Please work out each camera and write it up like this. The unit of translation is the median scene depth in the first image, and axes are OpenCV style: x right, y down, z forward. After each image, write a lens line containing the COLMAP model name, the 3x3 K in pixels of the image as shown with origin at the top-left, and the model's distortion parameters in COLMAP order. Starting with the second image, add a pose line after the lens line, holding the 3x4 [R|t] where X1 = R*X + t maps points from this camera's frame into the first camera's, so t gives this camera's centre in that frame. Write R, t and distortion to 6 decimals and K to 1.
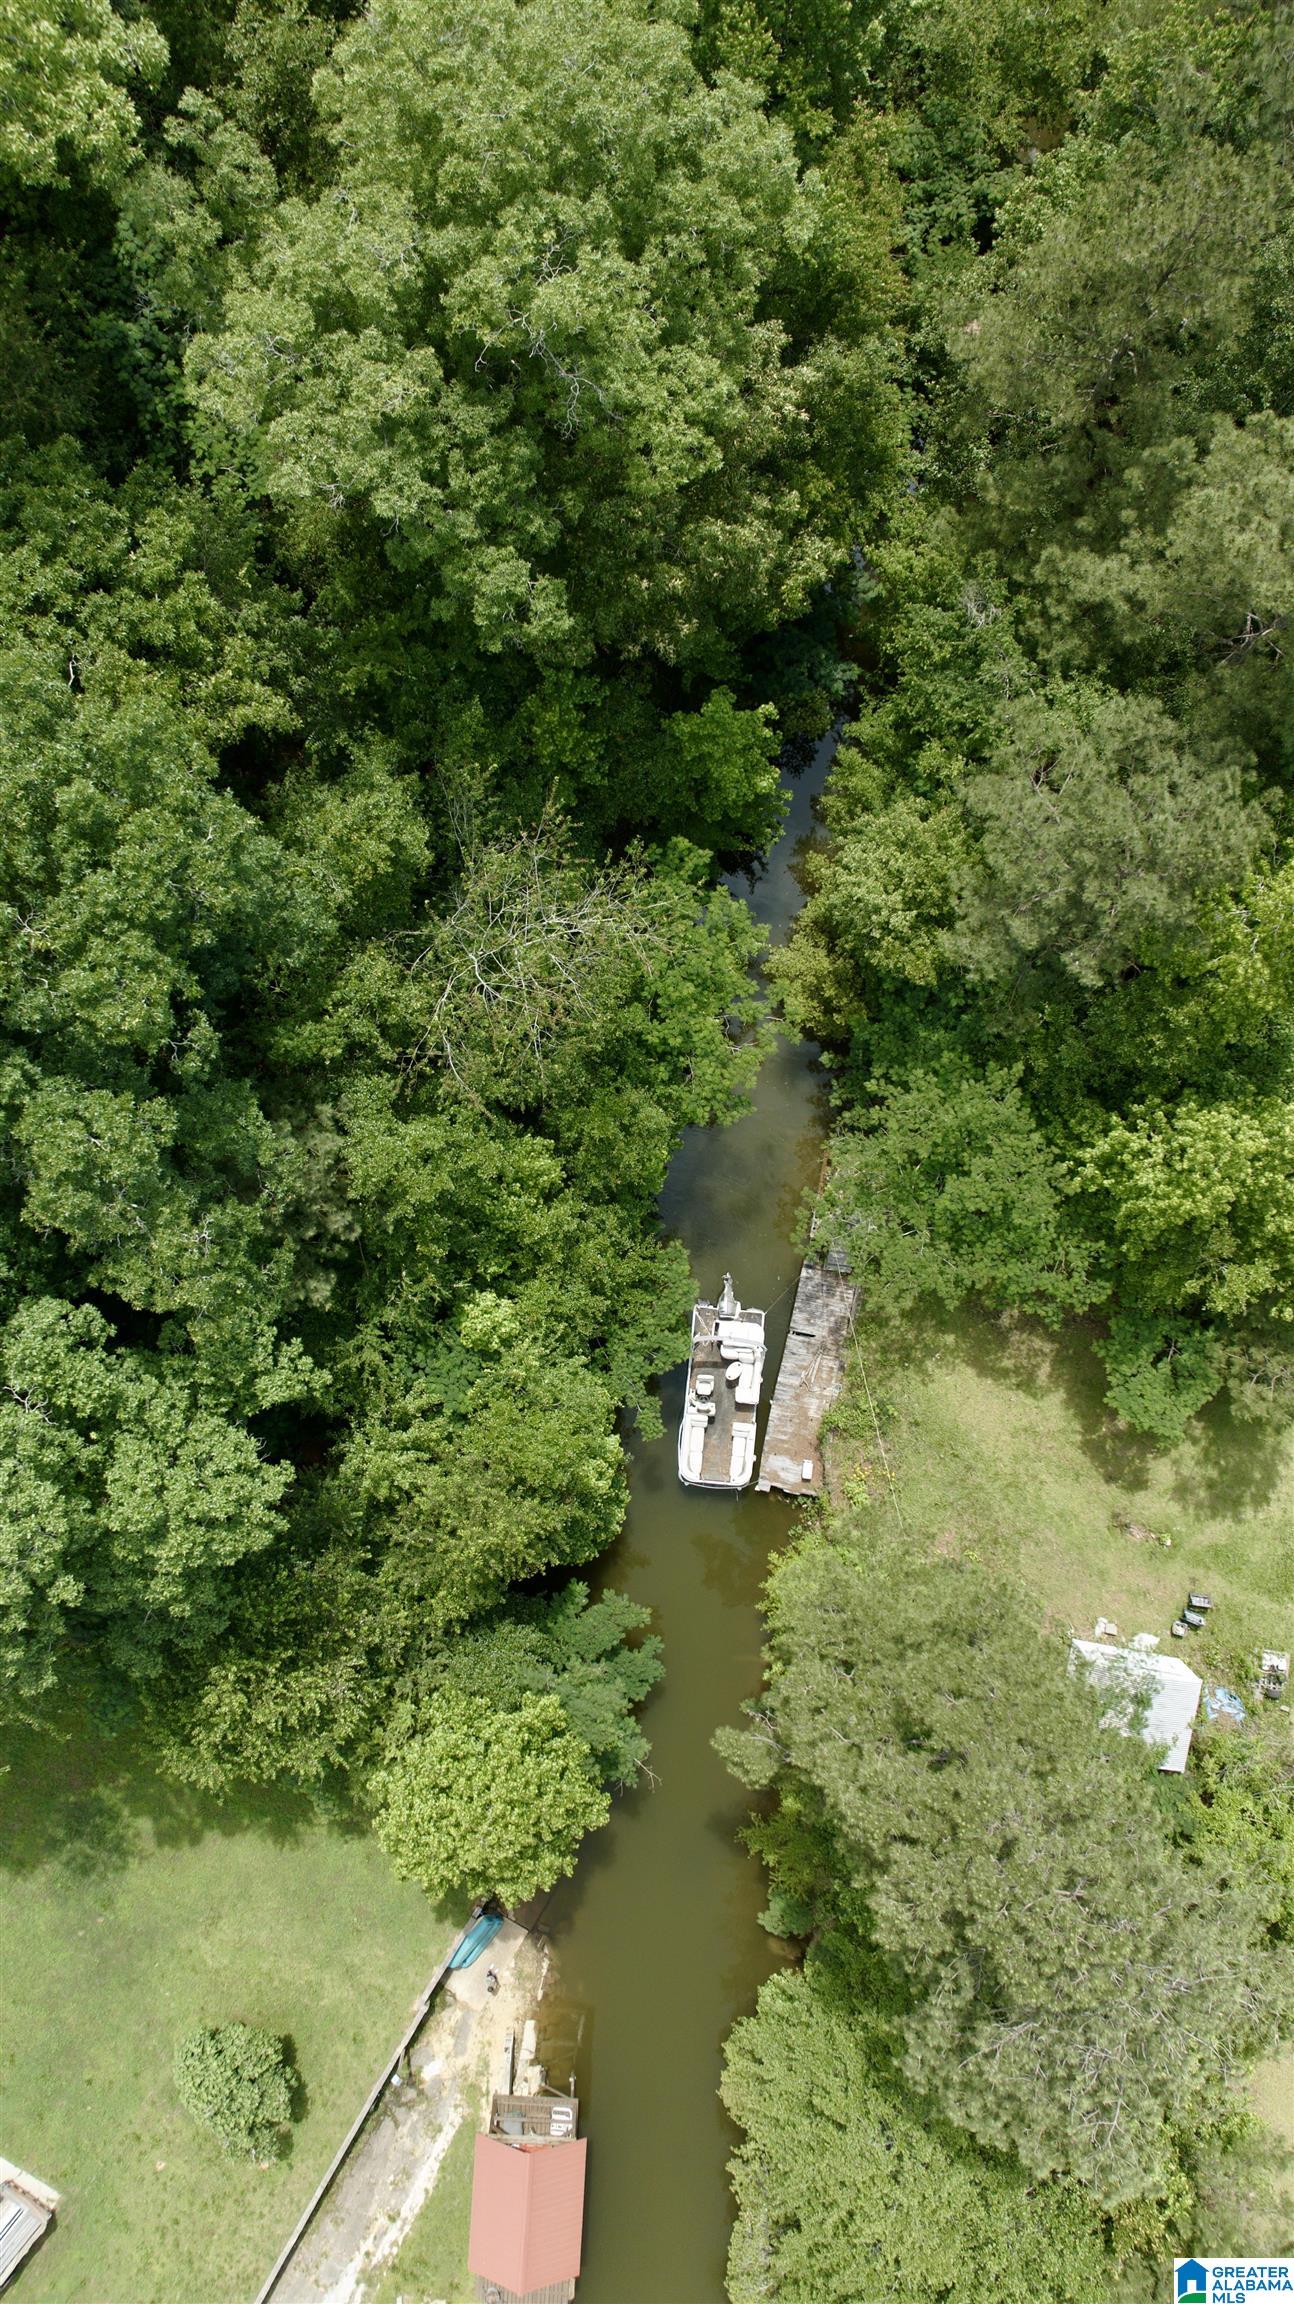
lens RADIAL K [[1614.9, 0, 647.0], [0, 1614.9, 1152.0], [0, 0, 1]] dist [-0.030541, 0.031155]
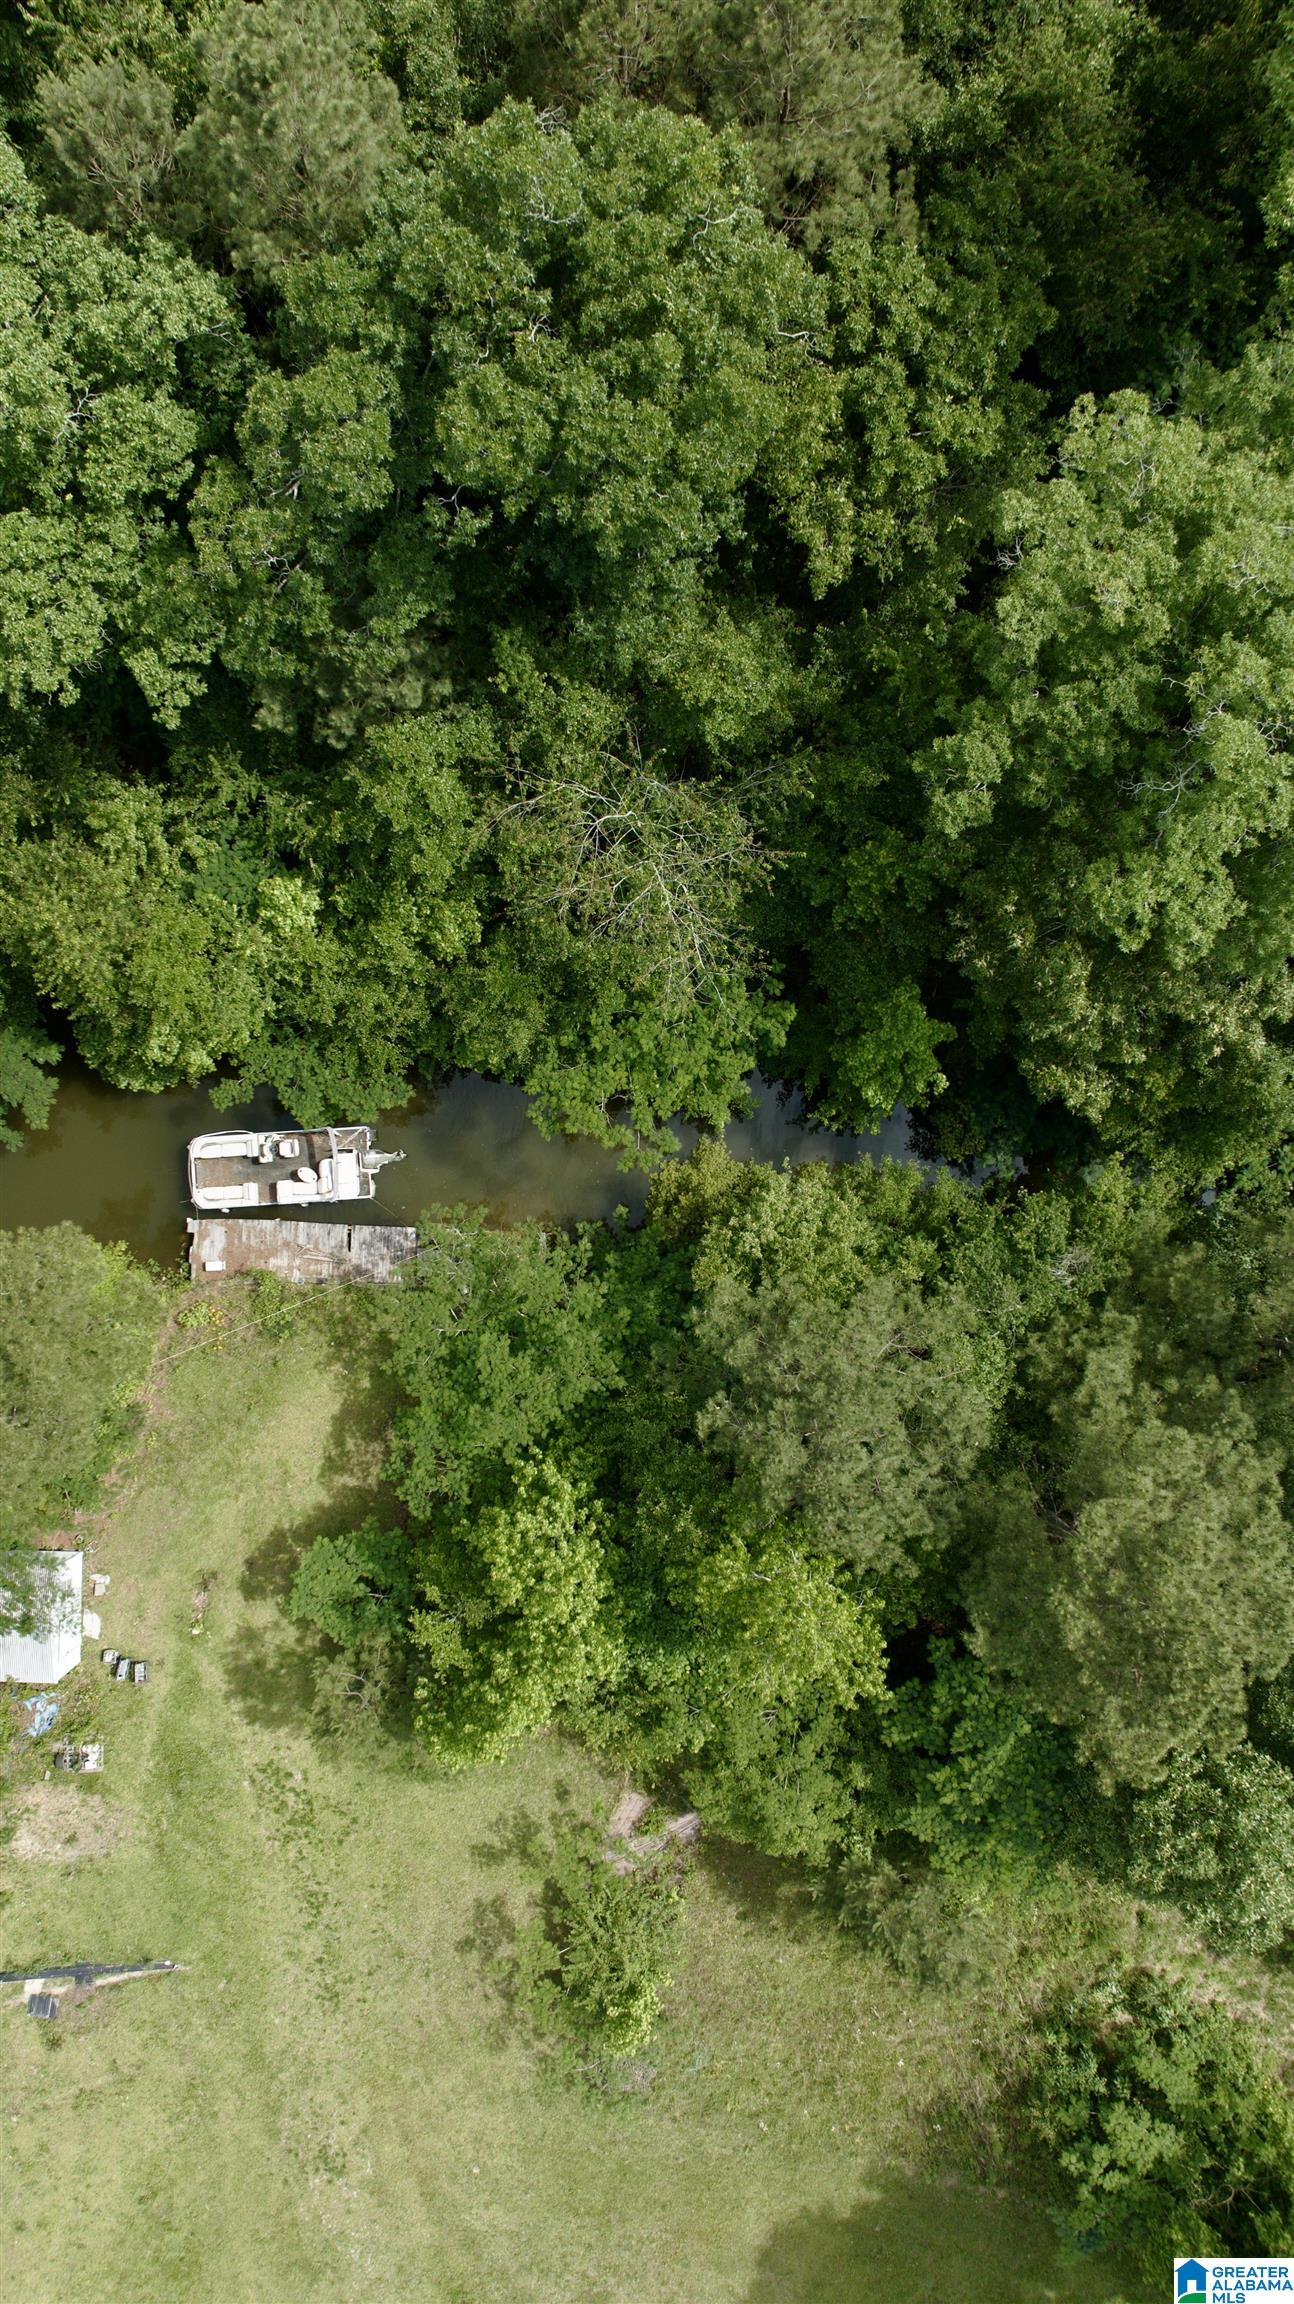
lens RADIAL K [[1614.9, 0, 647.0], [0, 1614.9, 1152.0], [0, 0, 1]] dist [-0.030541, 0.031155]
pose [[0.165560, 0.986149, -0.010051, 0.101614], [-0.986152, 0.165443, -0.011554, -0.079140], [-0.009731, 0.011824, 0.999883, 0.003301]]
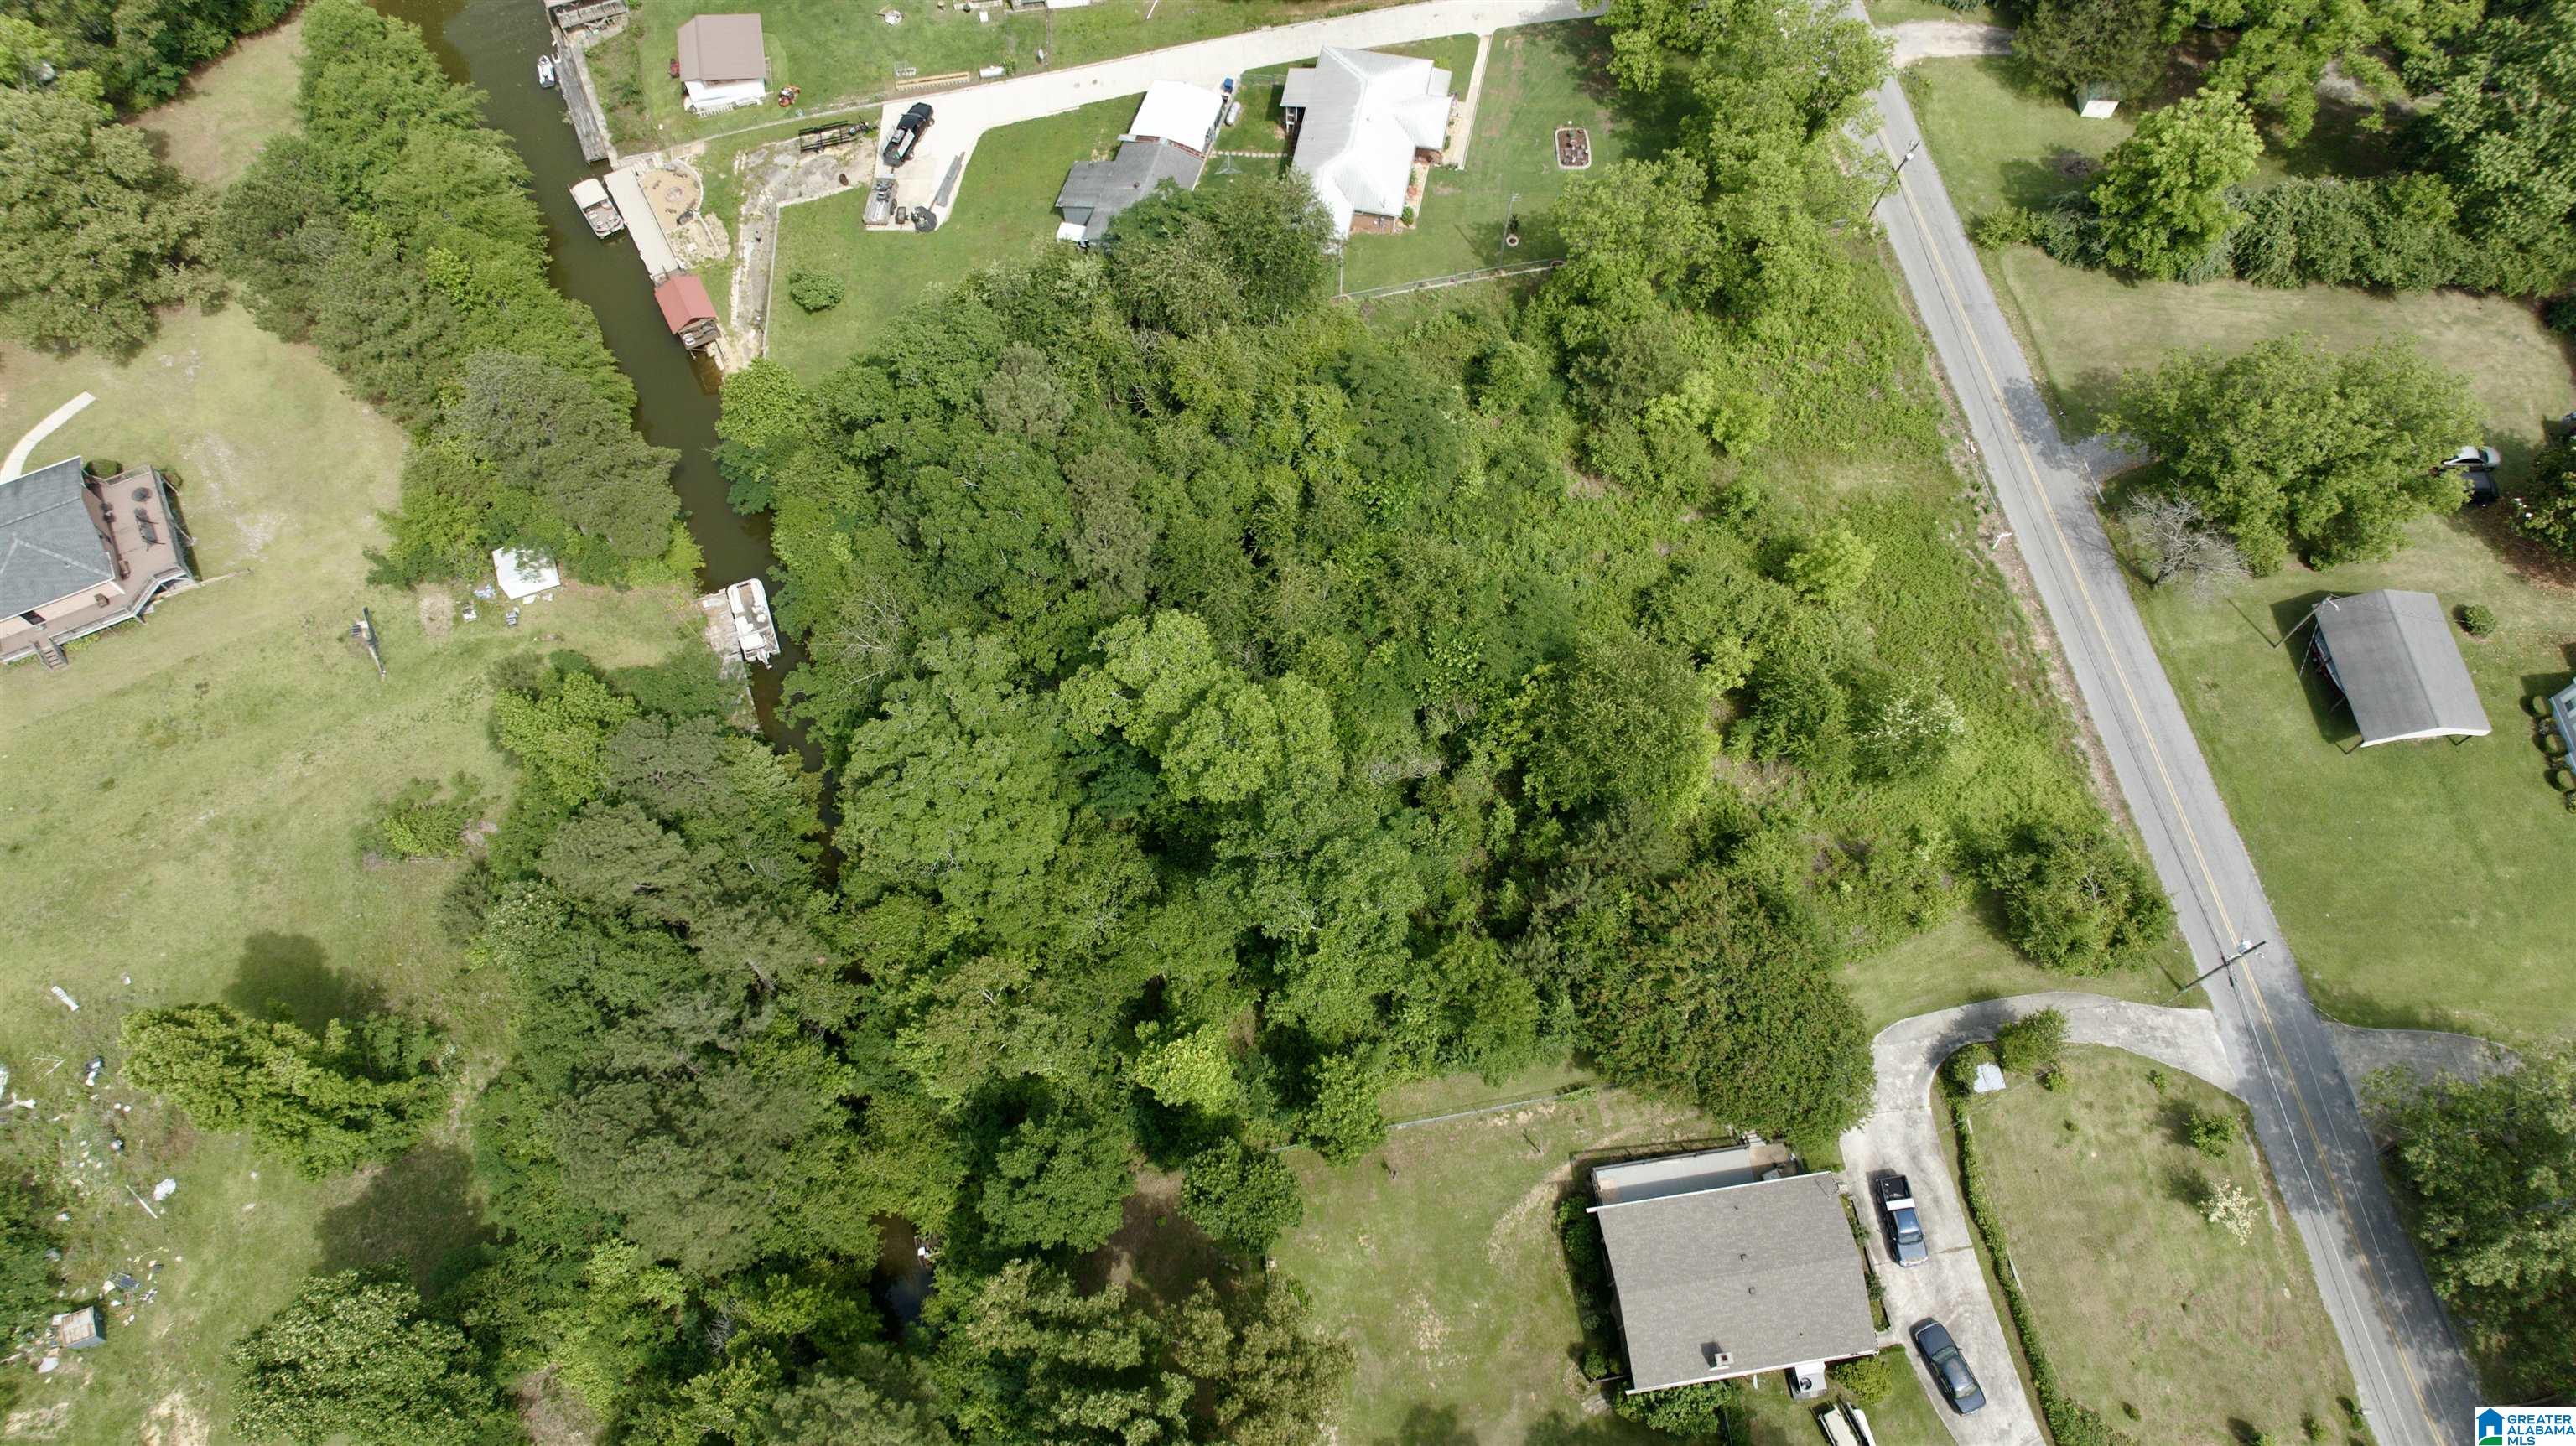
lens RADIAL K [[1827.1, 0, 1288.0], [0, 1827.1, 723.0], [0, 0, 1]] dist [-0.057650, 0.080504]
pose [[-0.855820, 0.468174, -0.219966, 0.050257], [-0.517252, -0.778462, 0.355595, -1.433897], [-0.004755, 0.418103, 0.908387, -1.372845]]
